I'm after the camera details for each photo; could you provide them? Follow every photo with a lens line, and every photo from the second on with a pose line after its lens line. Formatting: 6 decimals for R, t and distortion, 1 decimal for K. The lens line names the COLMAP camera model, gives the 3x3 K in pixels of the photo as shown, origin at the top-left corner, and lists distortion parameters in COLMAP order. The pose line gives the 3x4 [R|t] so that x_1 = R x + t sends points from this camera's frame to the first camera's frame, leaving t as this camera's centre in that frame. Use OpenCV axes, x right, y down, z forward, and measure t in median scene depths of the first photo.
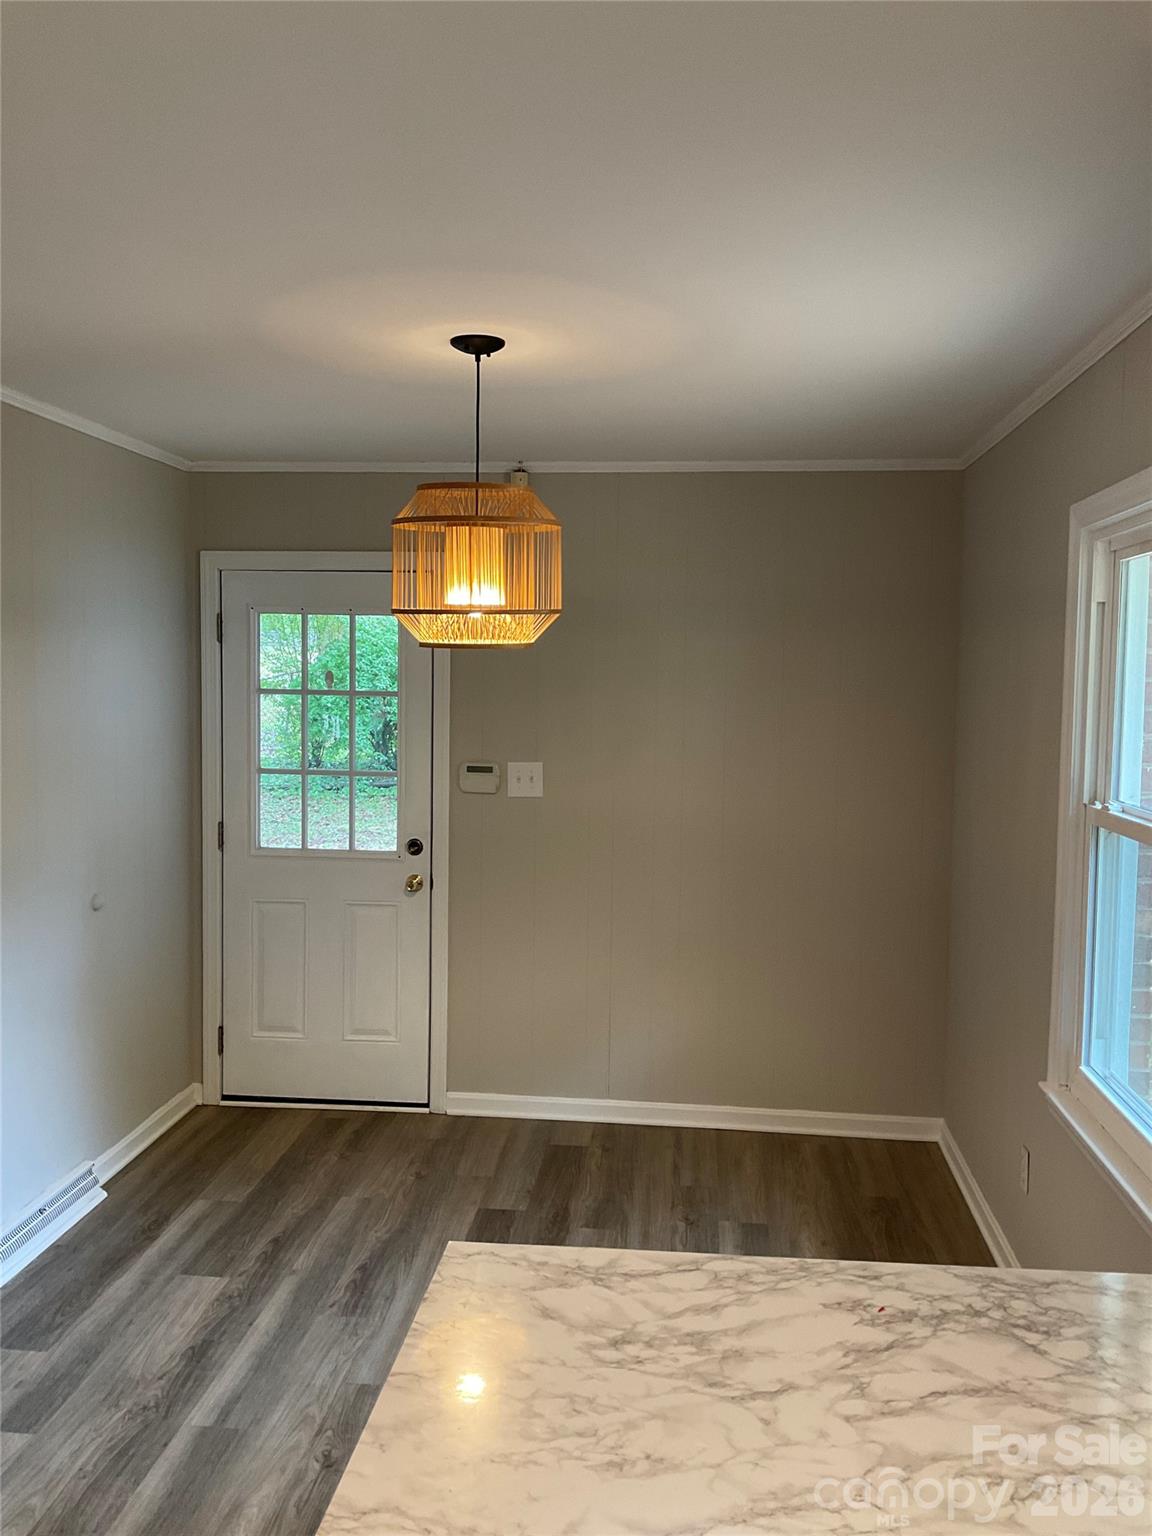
lens RADIAL K [[1253.3, 0, 576.0], [0, 1253.3, 768.0], [0, 0, 1]] dist [-0.005494, -0.003358]
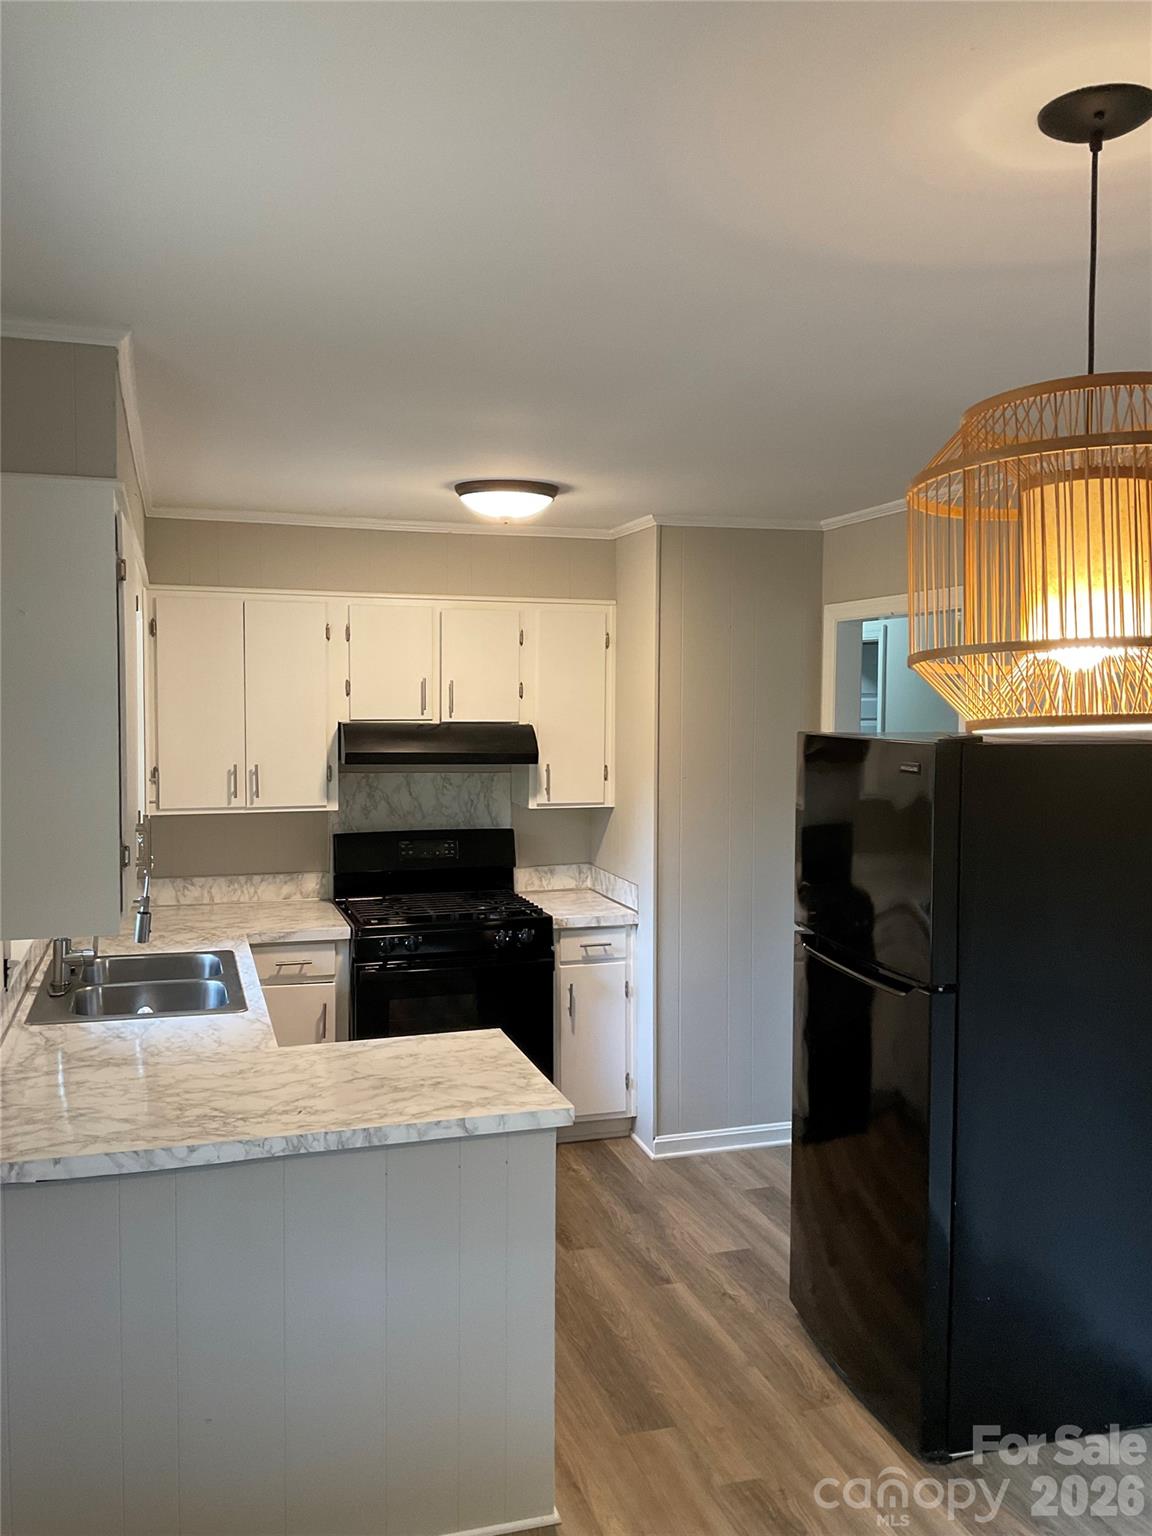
lens RADIAL K [[1266.3, 0, 576.0], [0, 1266.3, 768.0], [0, 0, 1]] dist [0.120169, -0.253939]
pose [[-0.918396, 0.008157, -0.395579, 0.612173], [-0.040511, 0.992595, 0.114519, -0.262779], [0.393583, 0.121199, -0.911264, 2.810768]]
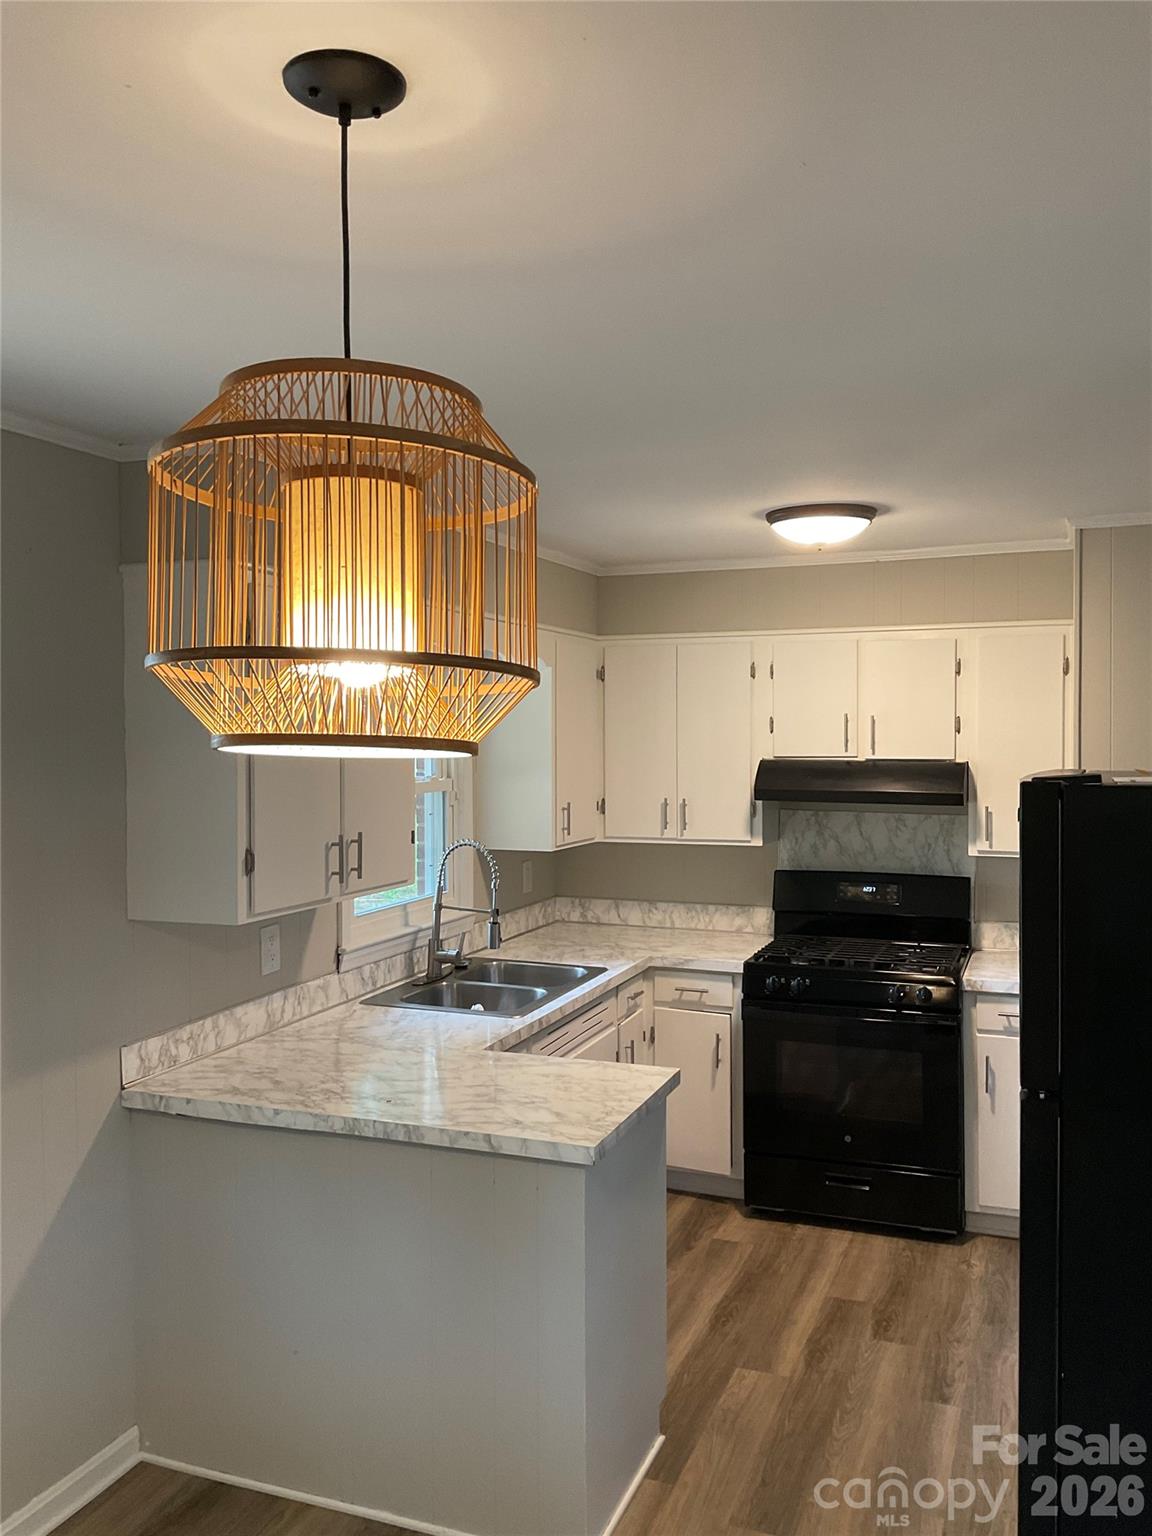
lens RADIAL K [[1266.3, 0, 576.0], [0, 1266.3, 768.0], [0, 0, 1]] dist [0.120169, -0.253939]
pose [[-0.965207, -0.014702, 0.261072, -0.562328], [0.009704, 0.995717, 0.091946, -0.265453], [-0.261306, 0.091280, -0.960930, 2.884812]]
